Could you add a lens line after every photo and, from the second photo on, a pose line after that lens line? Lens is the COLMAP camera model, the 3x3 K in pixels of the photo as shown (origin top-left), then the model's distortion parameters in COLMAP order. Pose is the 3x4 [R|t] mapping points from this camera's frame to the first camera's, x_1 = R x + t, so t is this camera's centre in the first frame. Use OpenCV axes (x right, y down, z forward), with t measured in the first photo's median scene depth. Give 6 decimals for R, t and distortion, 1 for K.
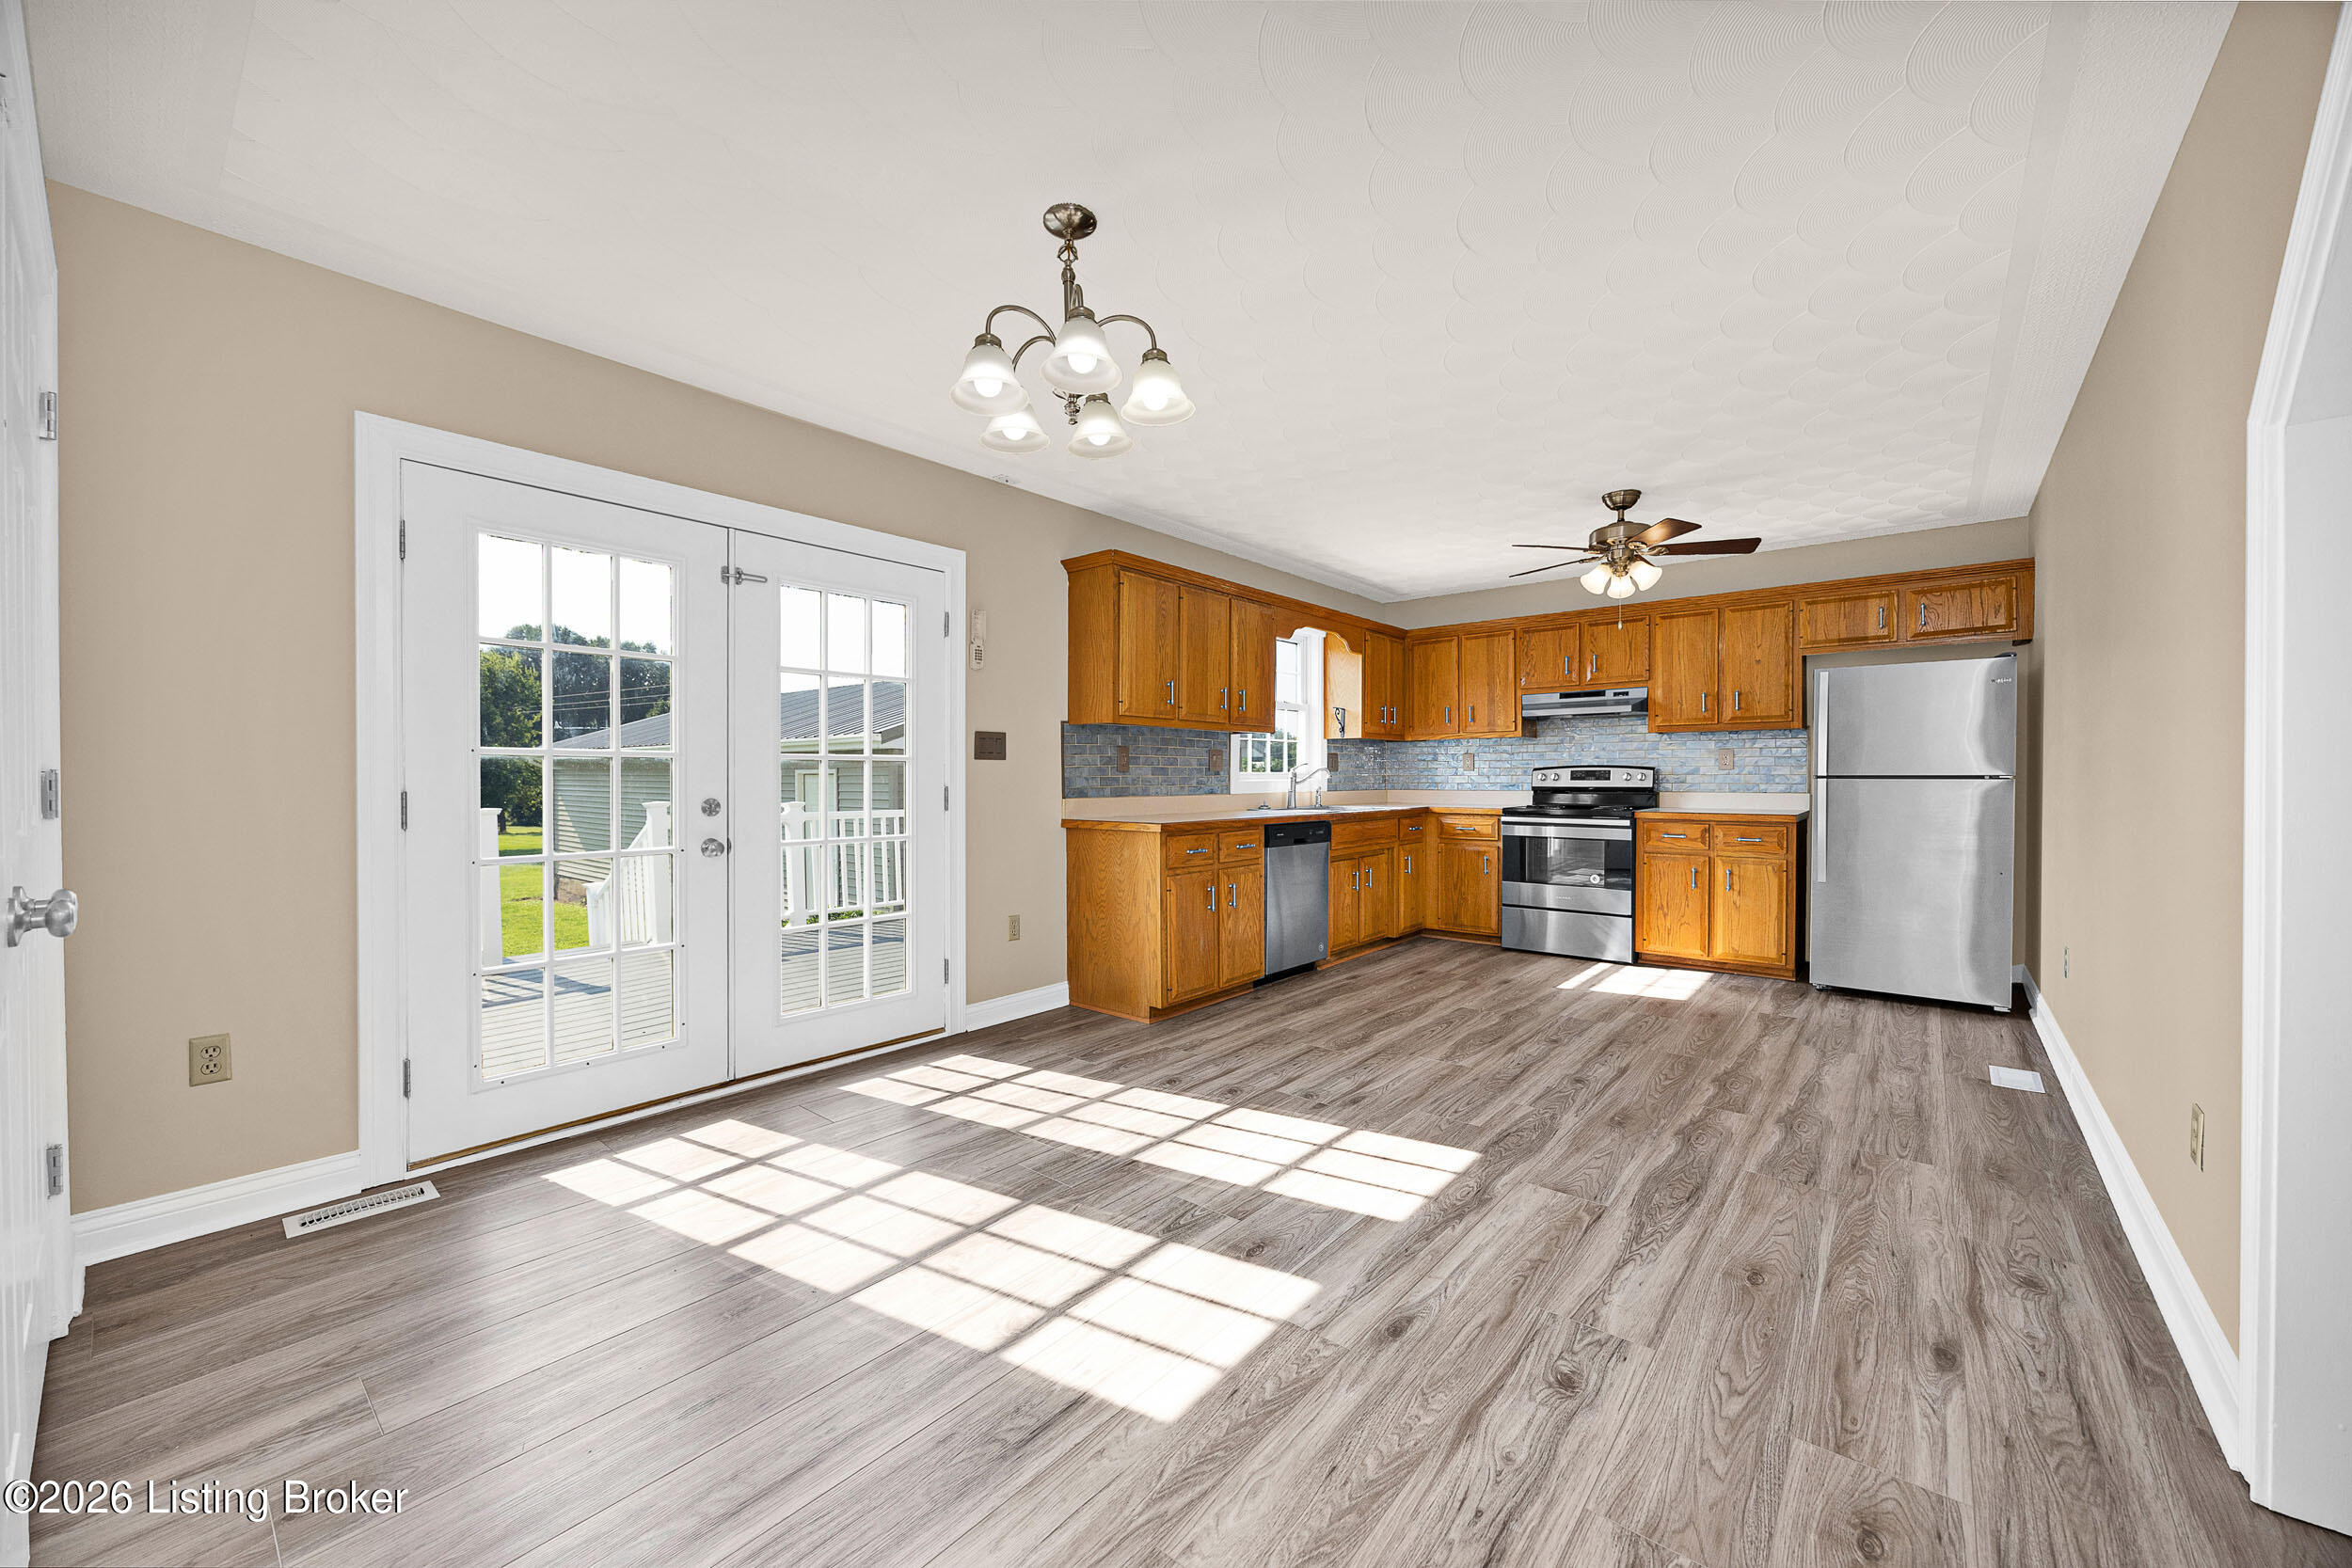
lens RADIAL K [[904.9, 0, 1161.0], [0, 904.9, 784.9], [0, 0, 1]] dist [0.000806, -0.000064]
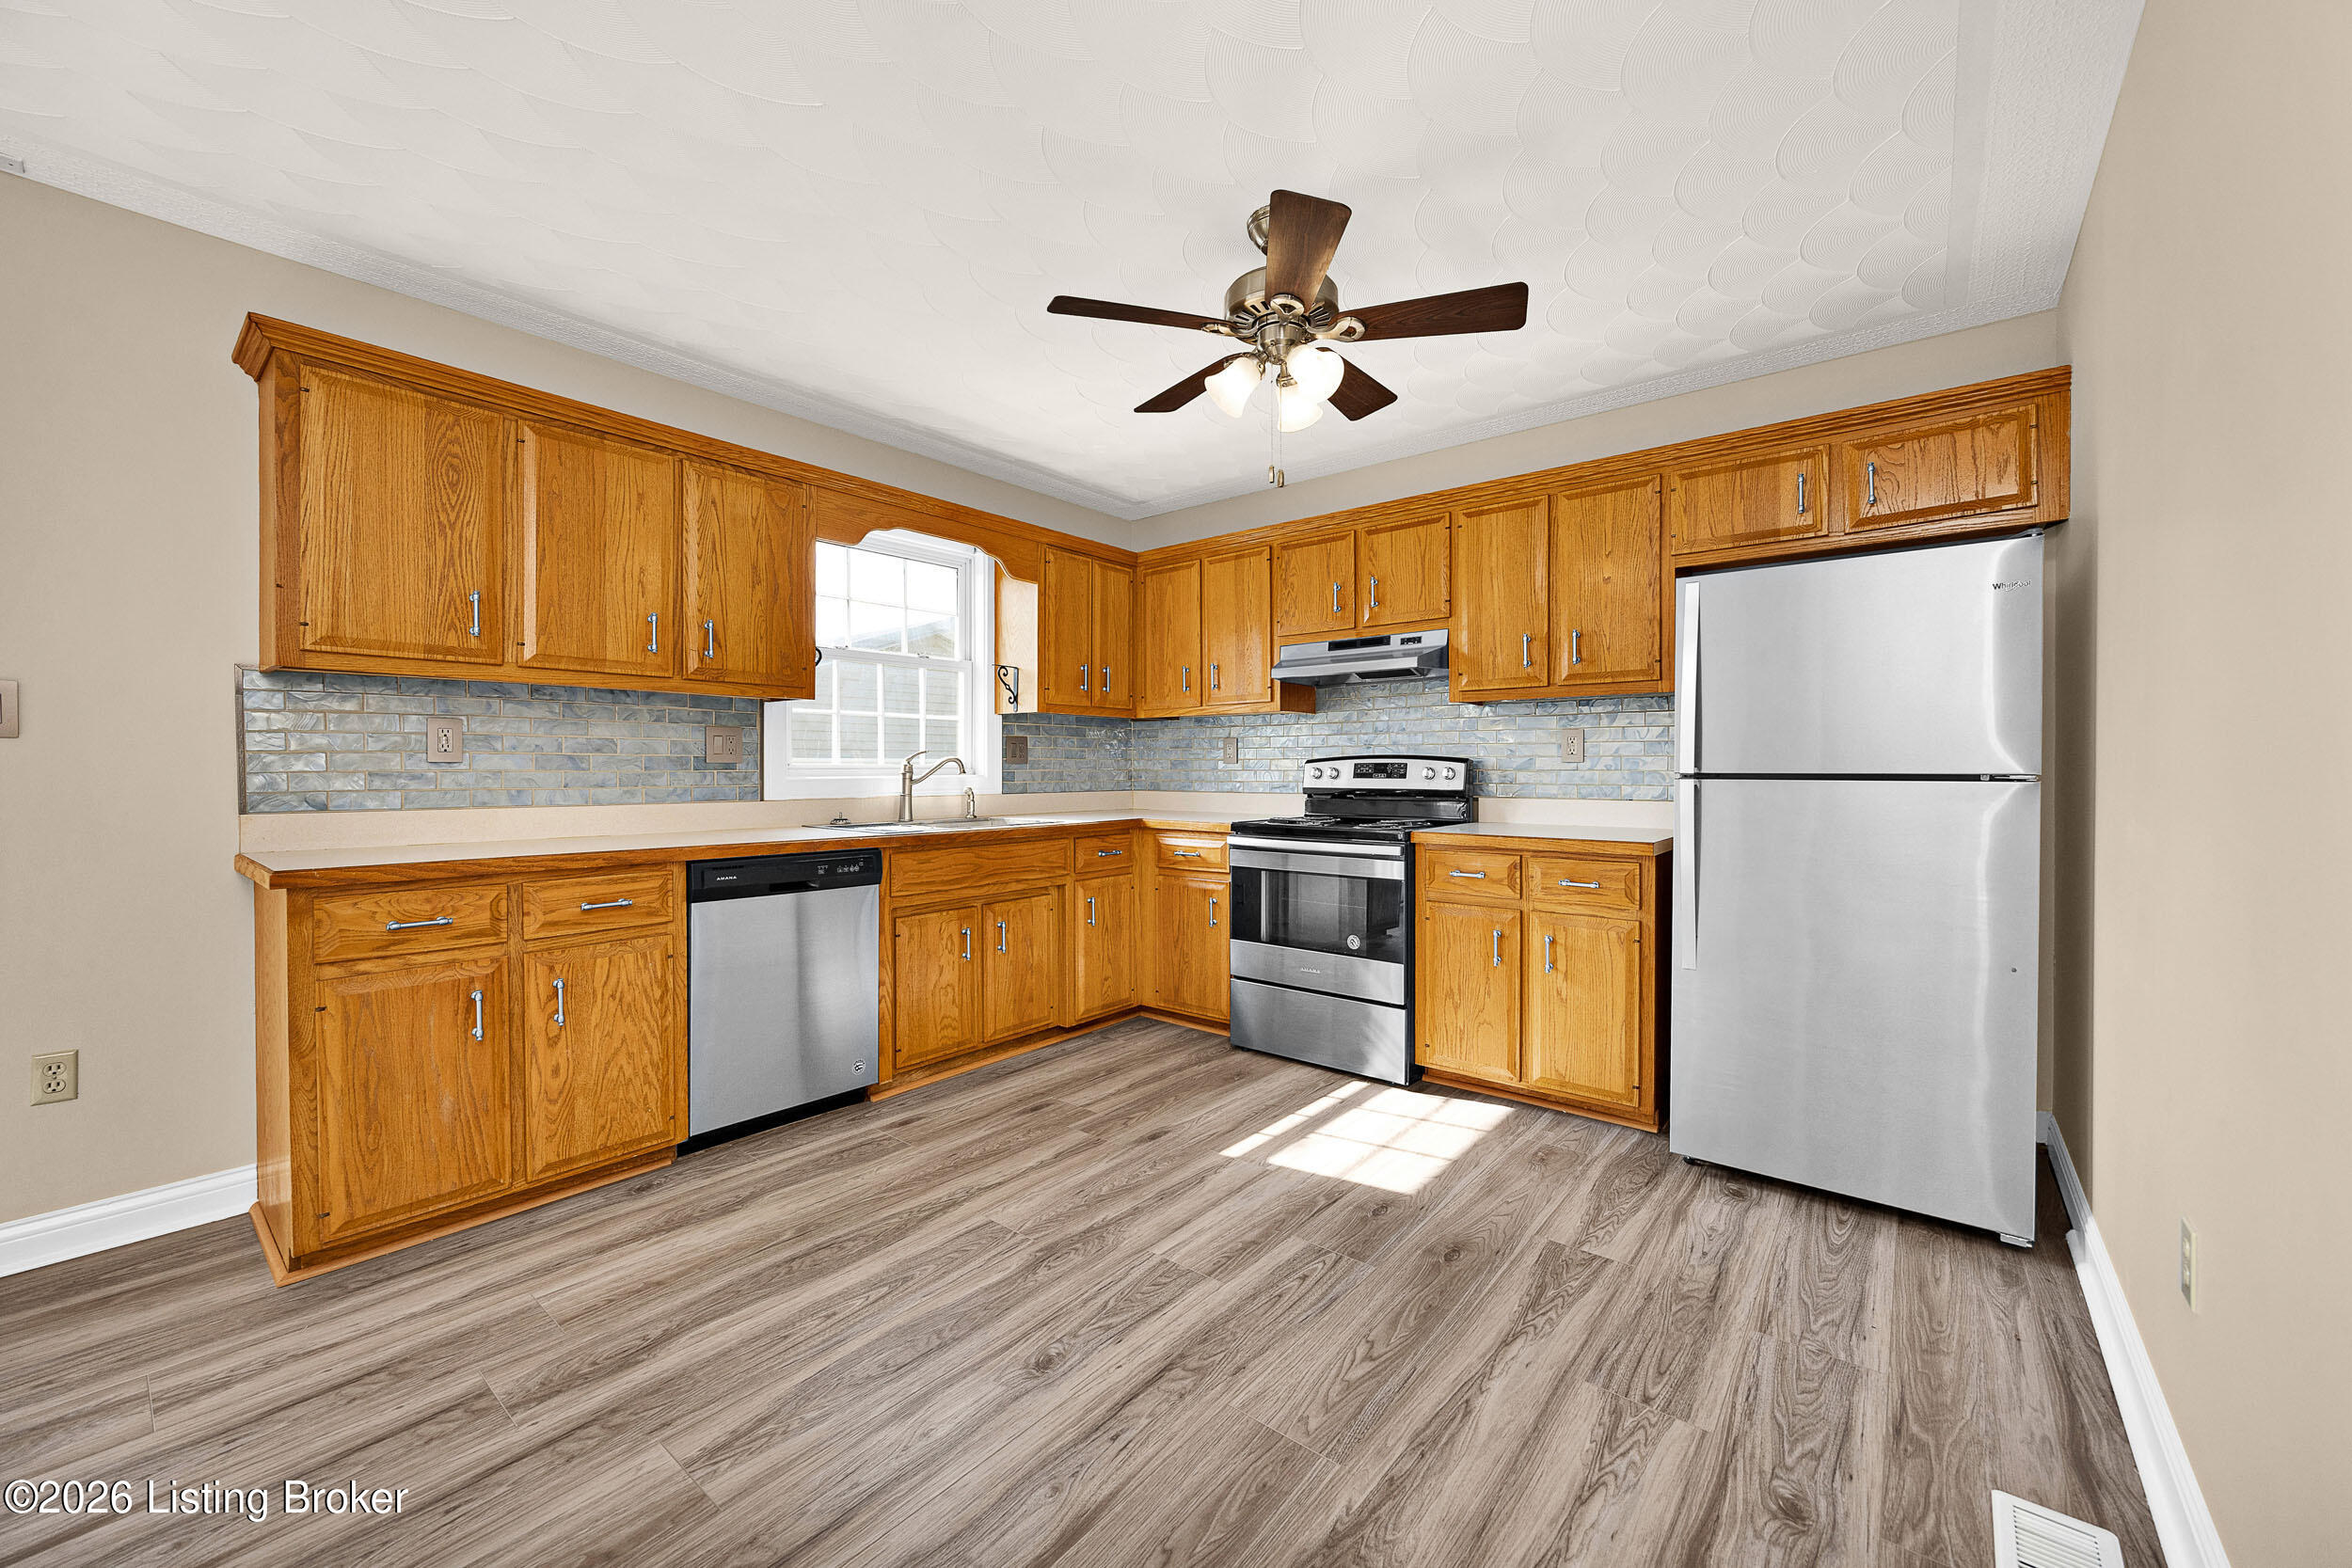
lens RADIAL K [[925.3, 0, 1173.5], [0, 925.3, 771.1], [0, 0, 1]] dist [-0.002805, -0.000302]
pose [[0.999807, 0.002302, 0.019522, 0.363896], [-0.002154, 0.999969, -0.007570, -0.005877], [-0.019539, 0.007526, 0.999781, 0.400532]]
